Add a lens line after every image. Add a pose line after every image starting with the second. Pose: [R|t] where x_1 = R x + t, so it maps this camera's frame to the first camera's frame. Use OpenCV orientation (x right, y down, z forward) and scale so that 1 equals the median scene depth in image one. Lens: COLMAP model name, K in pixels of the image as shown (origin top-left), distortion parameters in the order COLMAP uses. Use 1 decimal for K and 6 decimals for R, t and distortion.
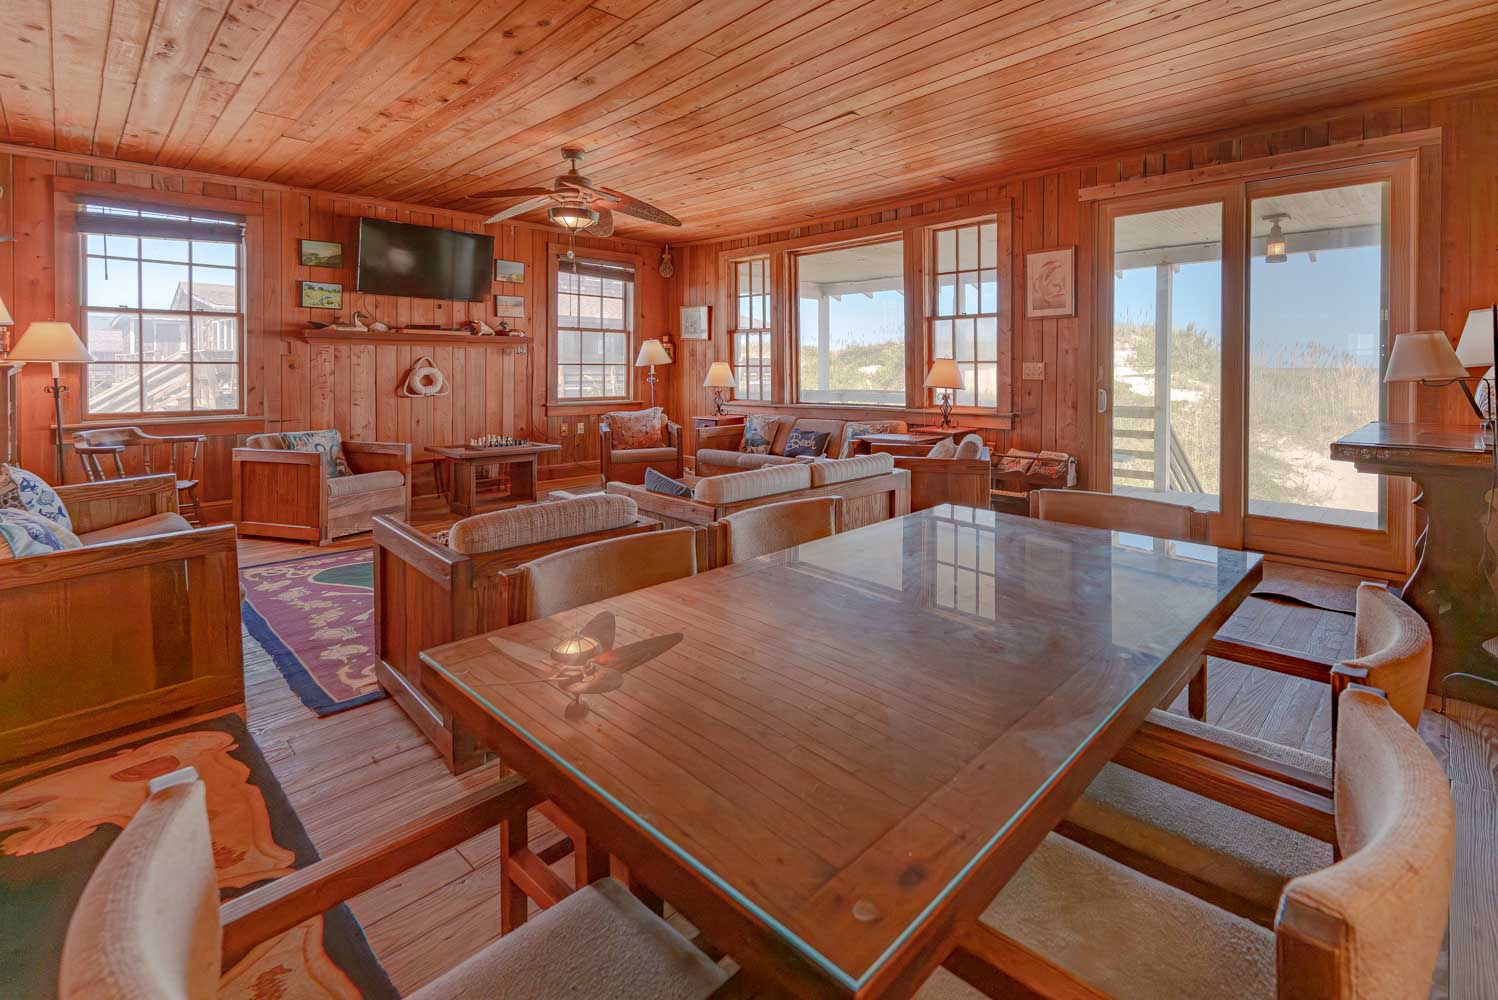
lens RADIAL K [[682.5, 0, 855.9], [0, 682.5, 369.8], [0, 0, 1]] dist [-0.000738, -0.000196]
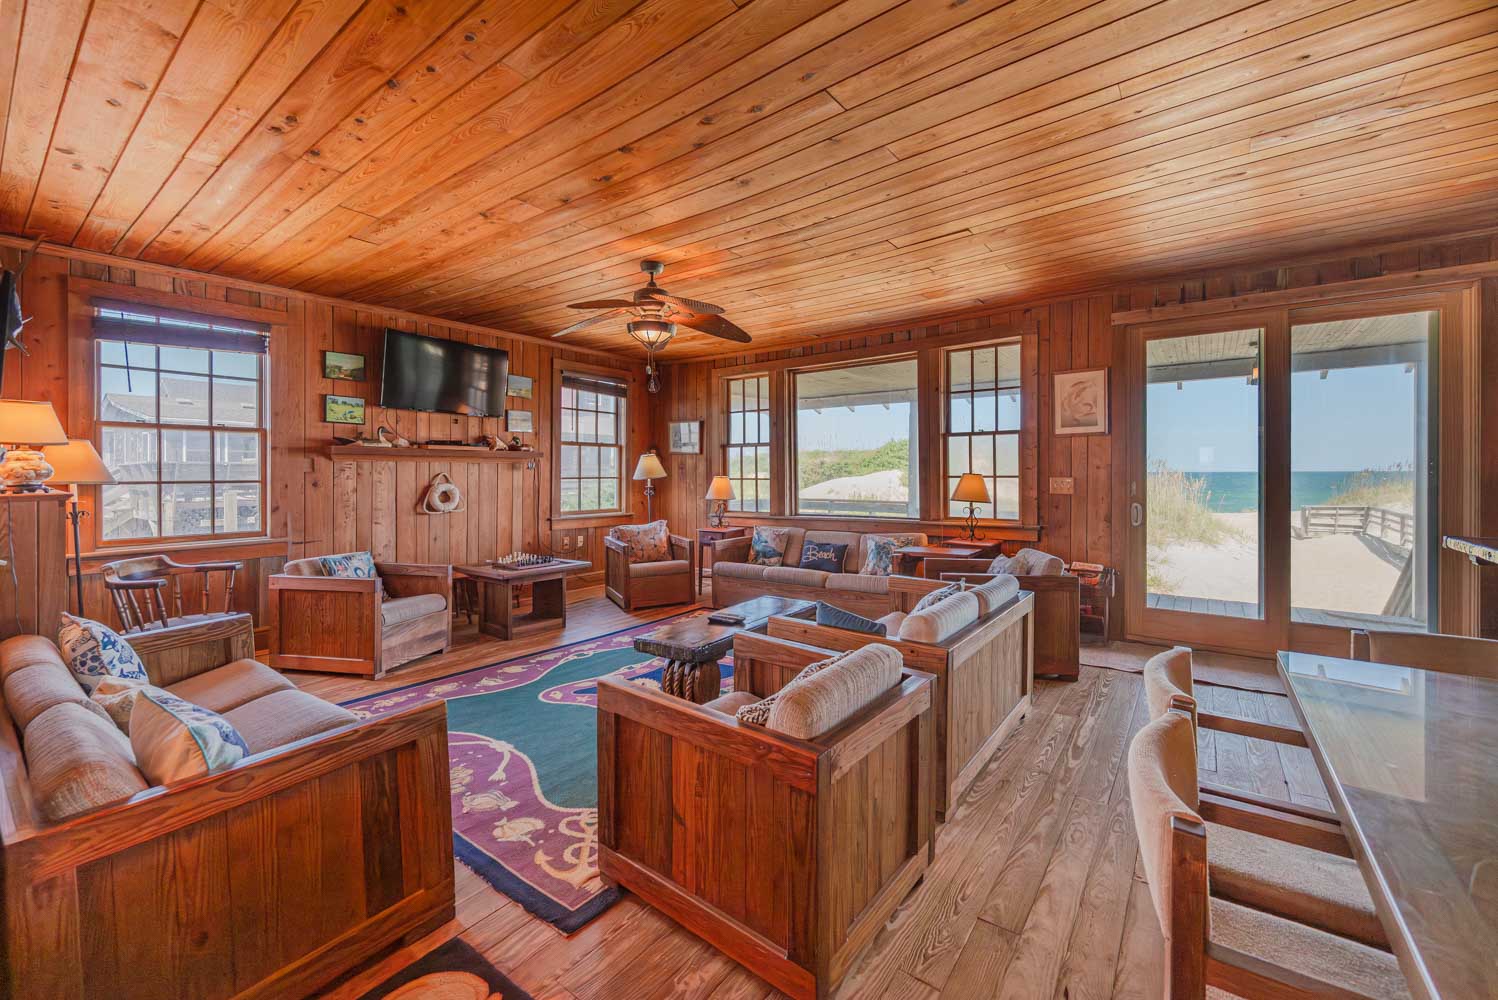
lens RADIAL K [[600.6, 0, 772.7], [0, 600.6, 470.3], [0, 0, 1]] dist [-0.001315, -0.000322]
pose [[0.996542, -0.002469, 0.083055, -0.251937], [0.003154, 0.999962, -0.008115, -0.015303], [-0.083031, 0.008349, 0.996512, 0.111295]]
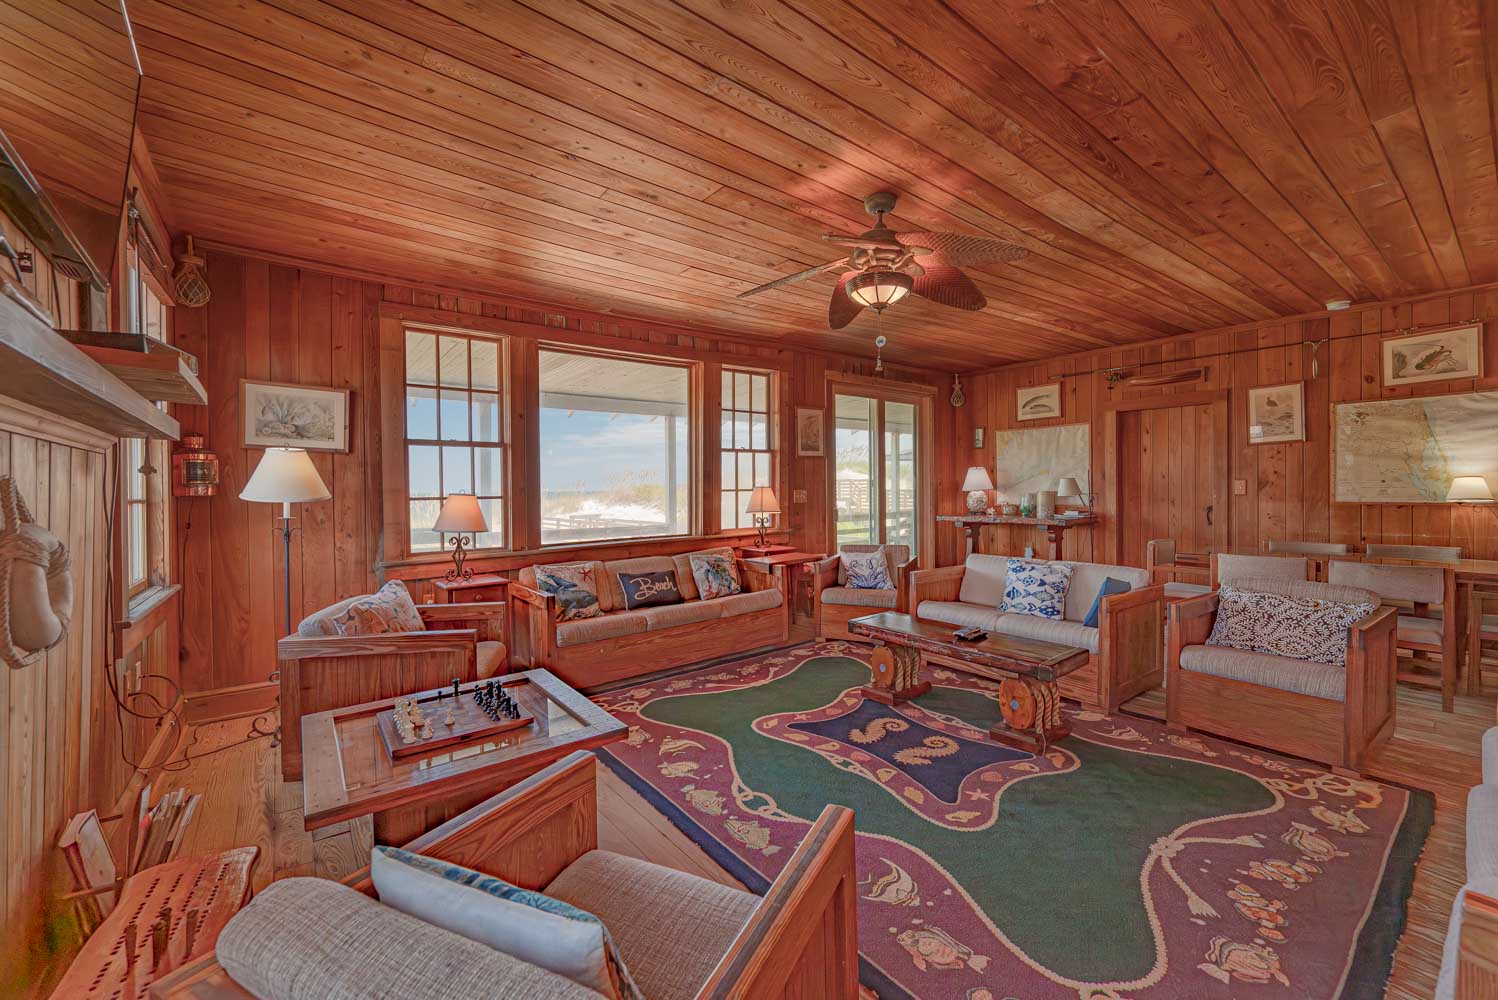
lens RADIAL K [[575.7, 0, 779.1], [0, 575.7, 492.4], [0, 0, 1]] dist [0.014306, 0.000023]
pose [[0.205469, -0.014032, 0.978563, -0.831726], [0.012067, 0.999858, 0.011804, -0.018827], [-0.978589, 0.009384, 0.205609, 0.782112]]
